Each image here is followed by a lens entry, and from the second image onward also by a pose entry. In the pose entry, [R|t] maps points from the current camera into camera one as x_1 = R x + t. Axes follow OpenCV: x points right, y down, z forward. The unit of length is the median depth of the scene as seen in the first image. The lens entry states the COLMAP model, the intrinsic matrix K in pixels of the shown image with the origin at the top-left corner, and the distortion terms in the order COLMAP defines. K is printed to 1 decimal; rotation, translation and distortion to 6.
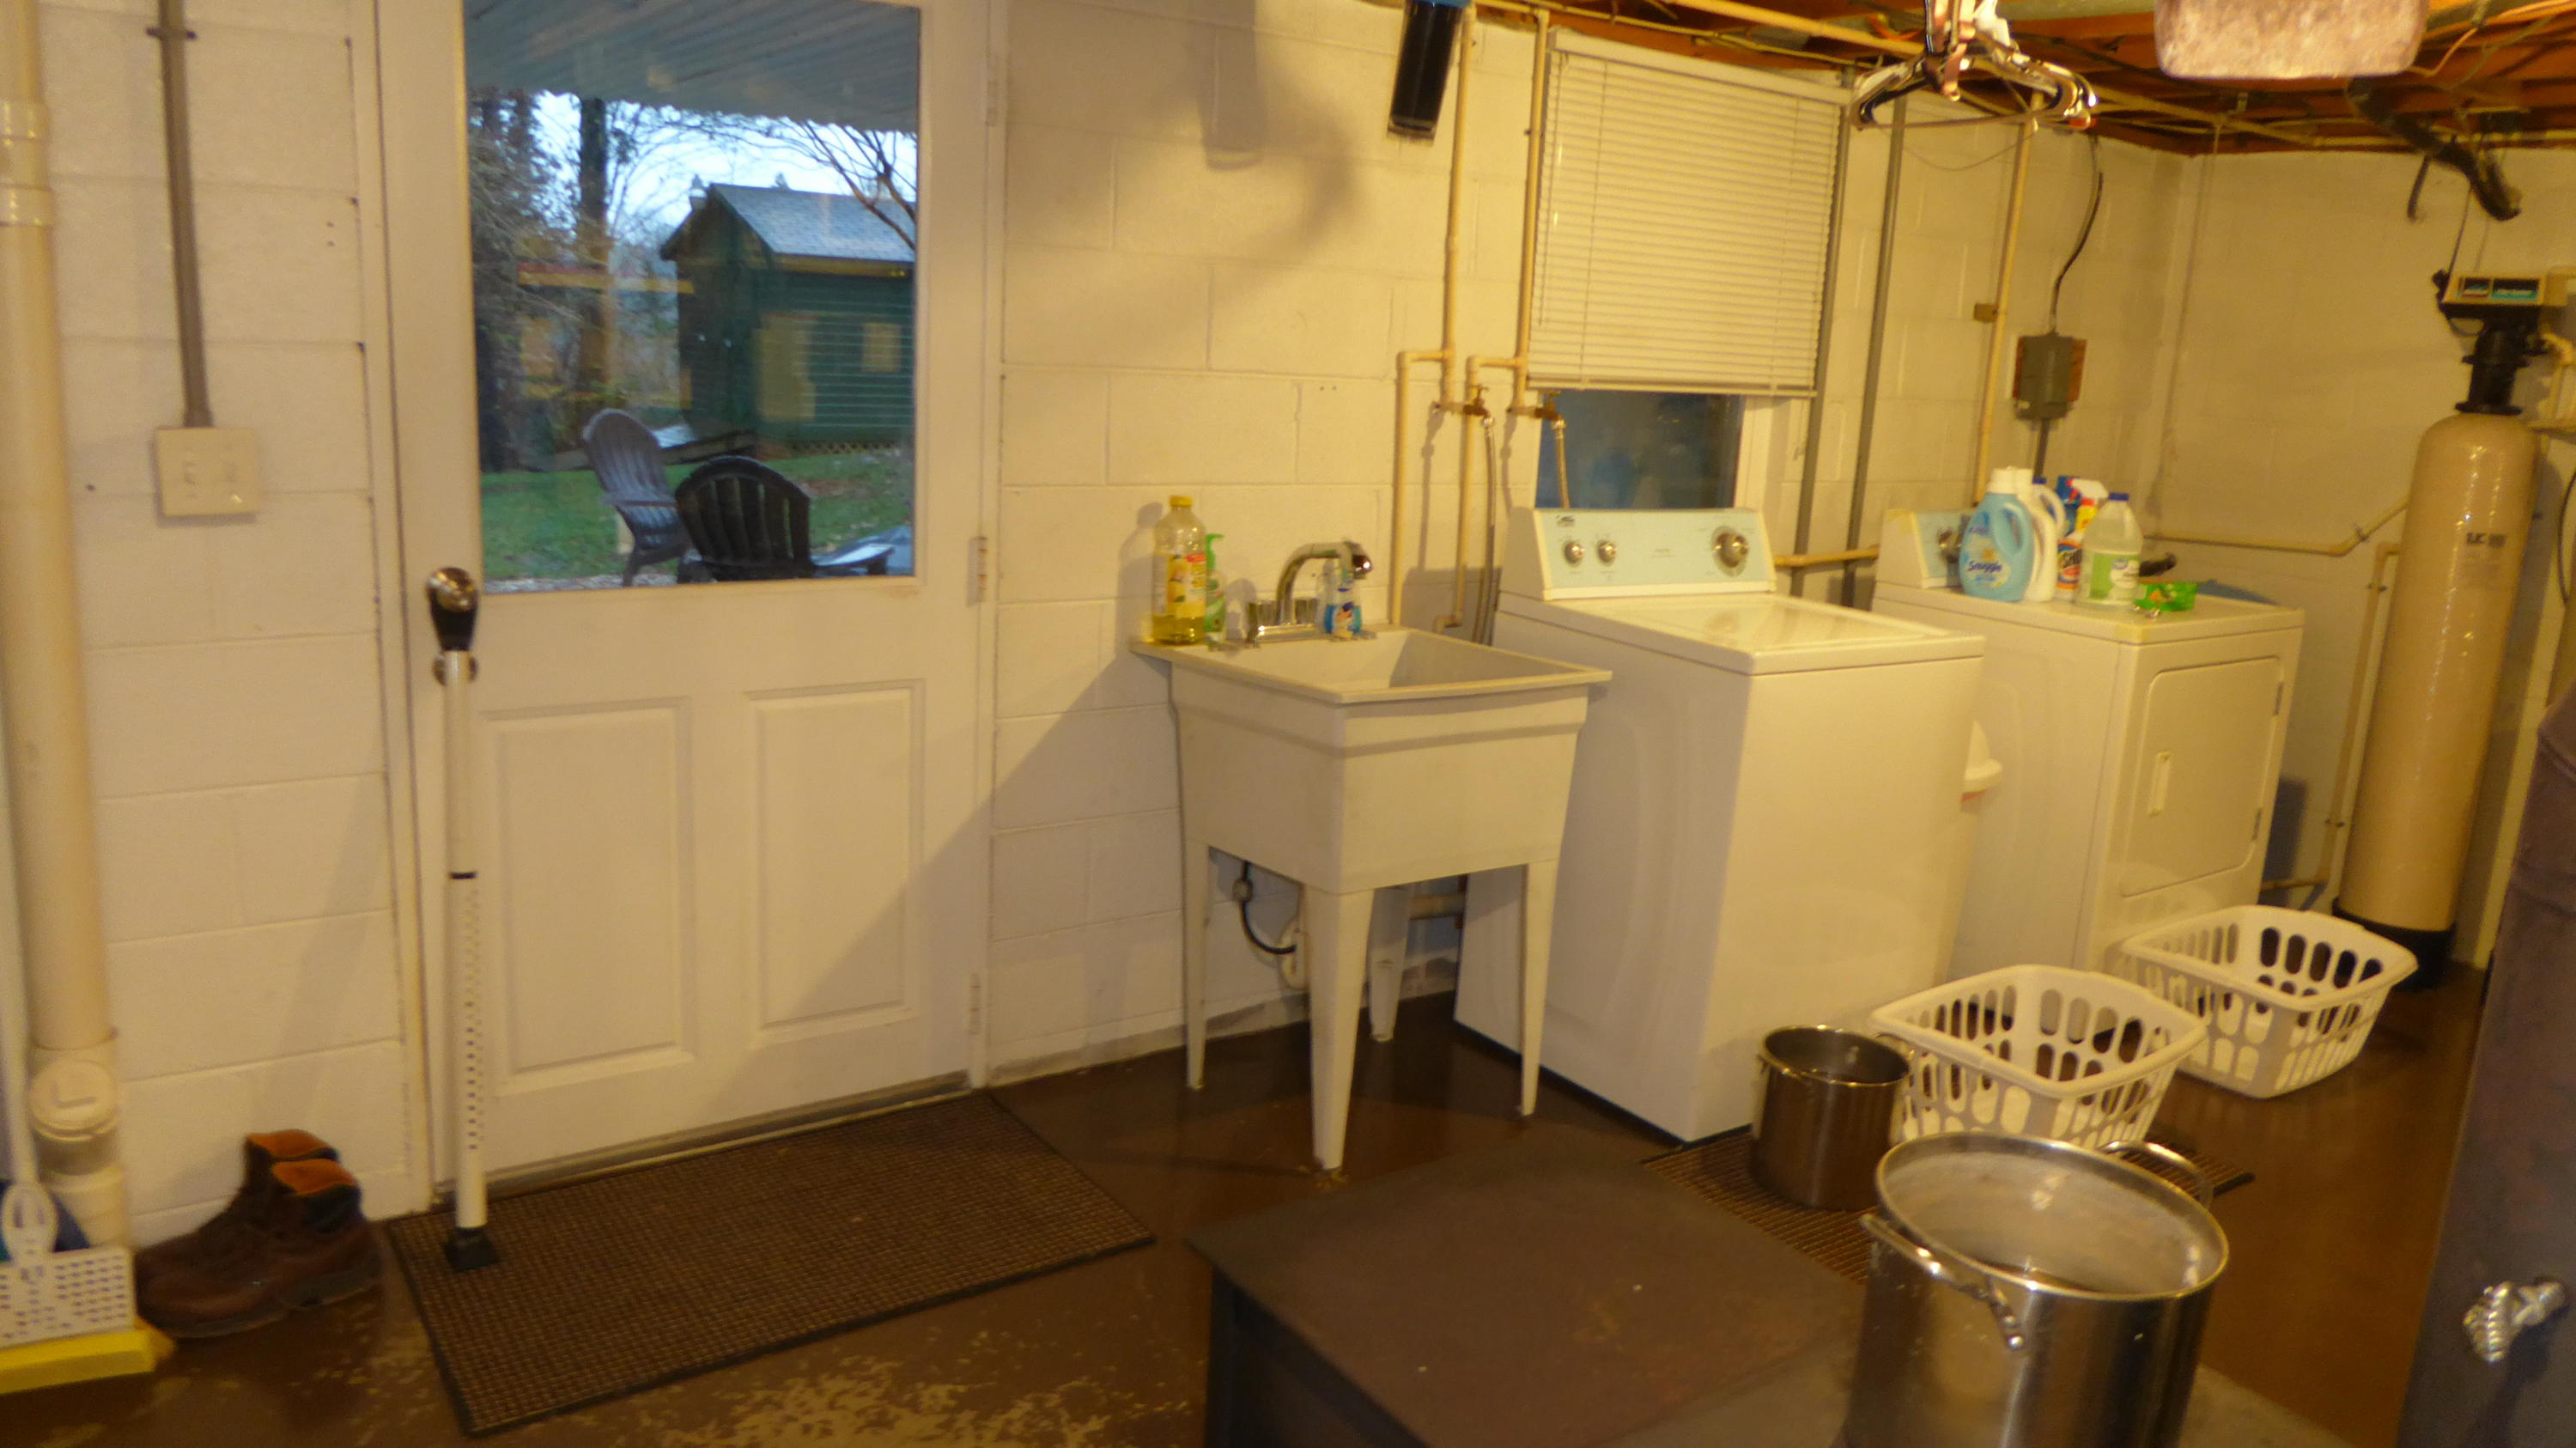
lens RADIAL K [[1838.4, 0, 1288.7], [0, 1838.4, 725.9], [0, 0, 1]] dist [-0.034083, 0.013145]
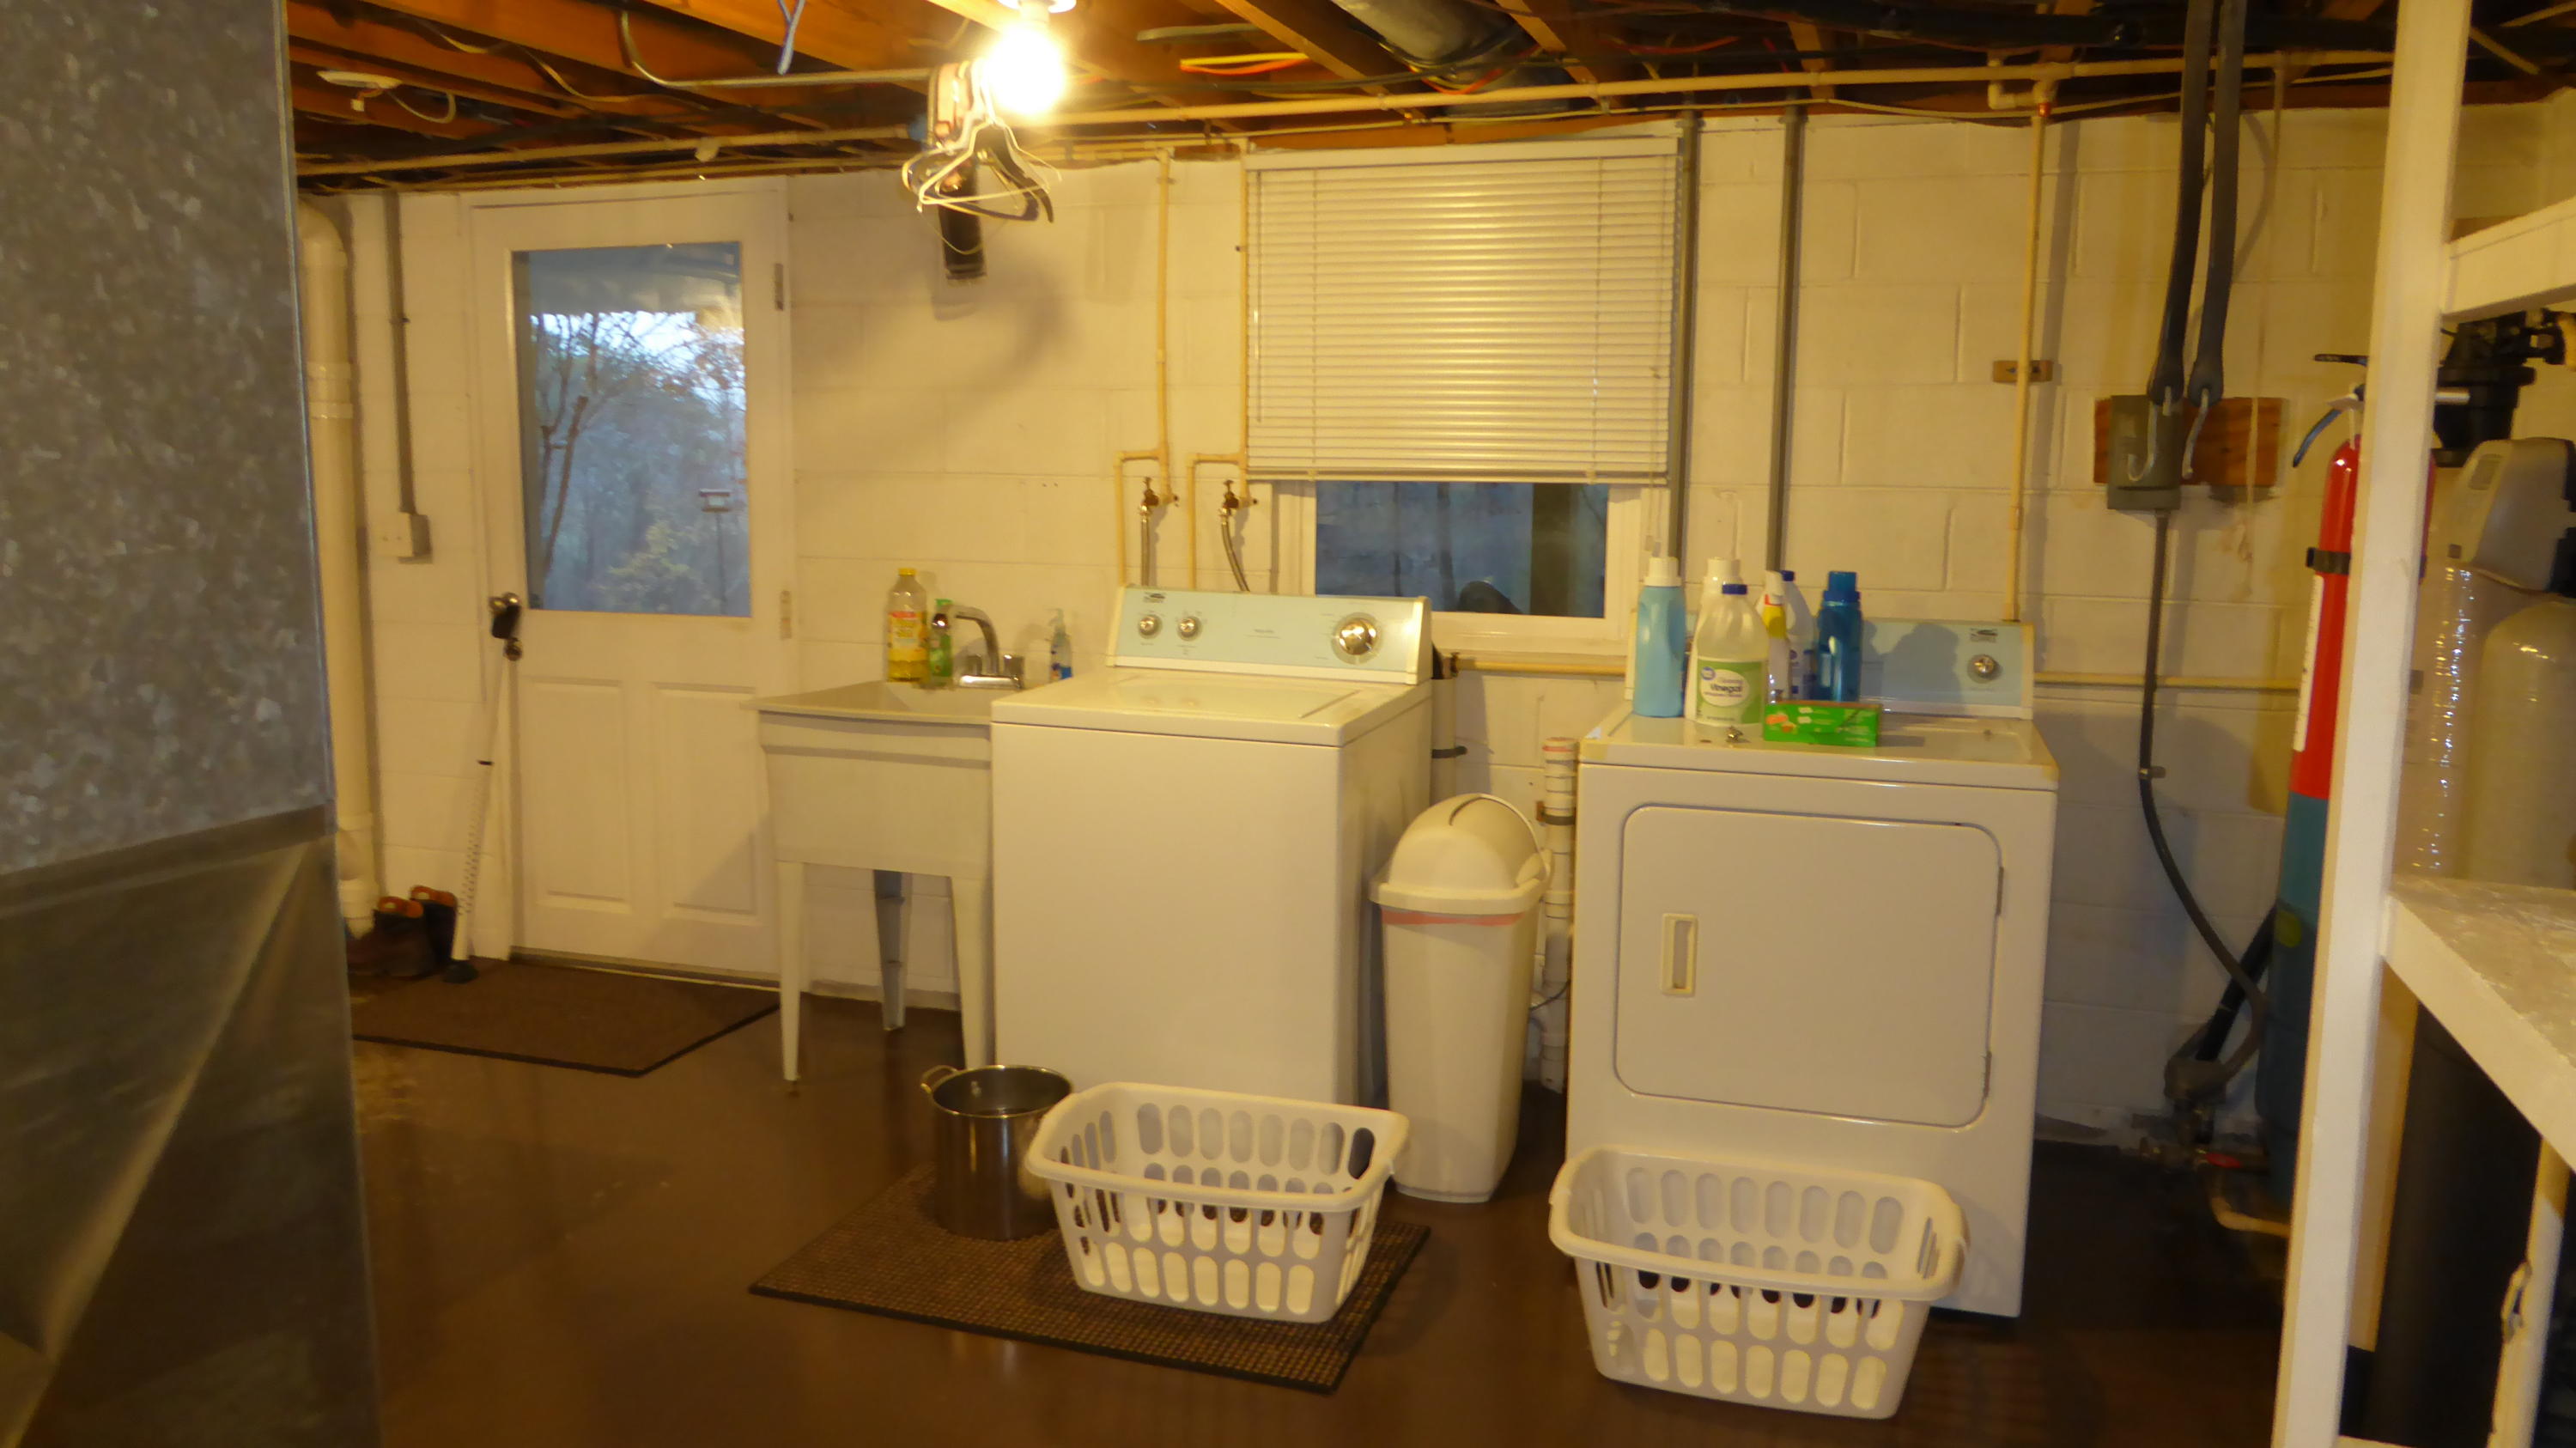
lens RADIAL K [[1838.4, 0, 1282.8], [0, 1838.4, 720.1], [0, 0, 1]] dist [-0.034083, 0.013145]
pose [[0.584299, 0.070300, -0.808488, 1.140833], [-0.145469, 0.989178, -0.019120, -0.031070], [0.798394, 0.128782, 0.588202, 0.448171]]
